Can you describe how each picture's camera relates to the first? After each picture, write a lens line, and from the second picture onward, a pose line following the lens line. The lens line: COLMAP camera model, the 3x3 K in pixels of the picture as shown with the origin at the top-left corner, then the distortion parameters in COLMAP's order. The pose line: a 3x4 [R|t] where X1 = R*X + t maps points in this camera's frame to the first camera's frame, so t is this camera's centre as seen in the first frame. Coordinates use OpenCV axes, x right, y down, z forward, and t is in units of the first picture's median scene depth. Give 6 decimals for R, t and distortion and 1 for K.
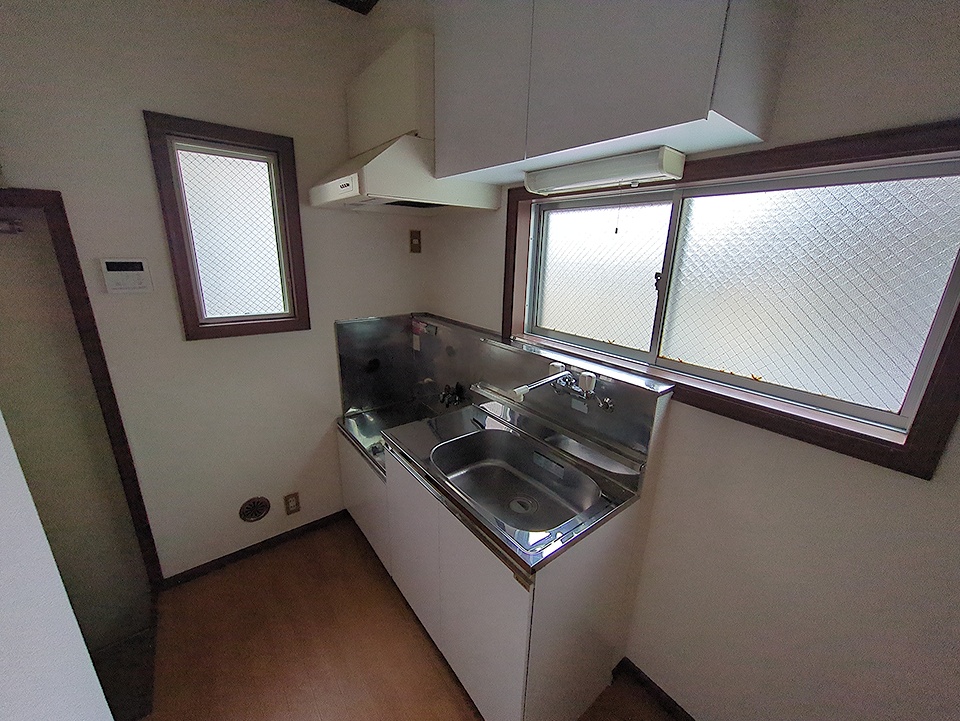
lens RADIAL K [[378.9, 0, 481.1], [0, 378.9, 359.8], [0, 0, 1]] dist [-0.001995, 0.000198]
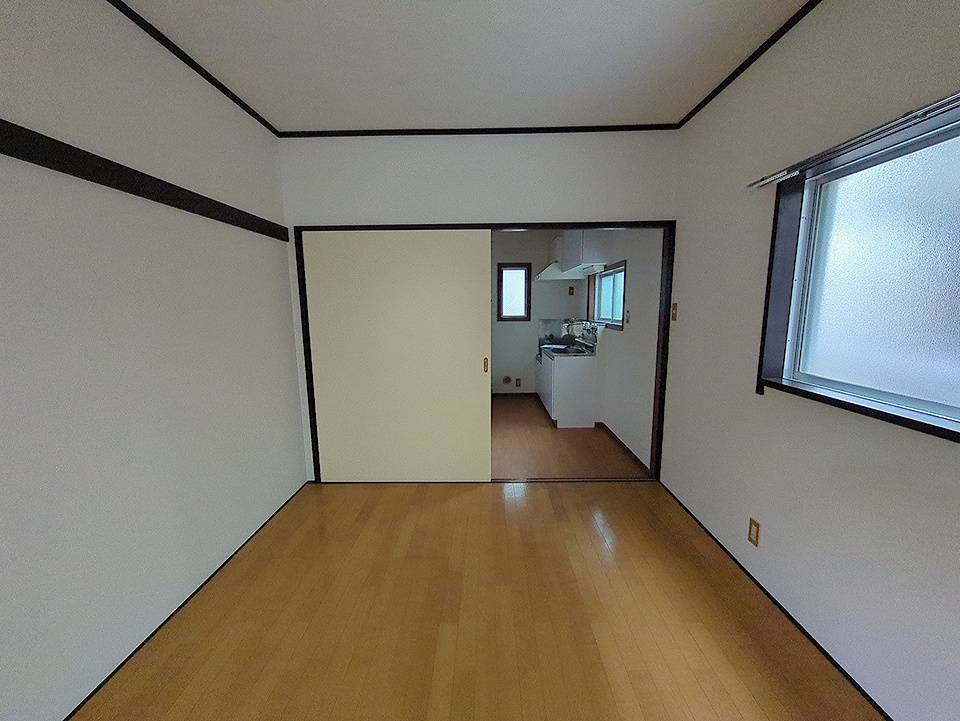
lens RADIAL K [[378.9, 0, 478.0], [0, 378.9, 360.8], [0, 0, 1]] dist [-0.001995, 0.000198]
pose [[0.776676, 0.059832, -0.627052, 1.063367], [-0.147743, 0.985012, -0.089009, 0.527557], [0.612329, 0.161774, 0.773875, -1.443607]]
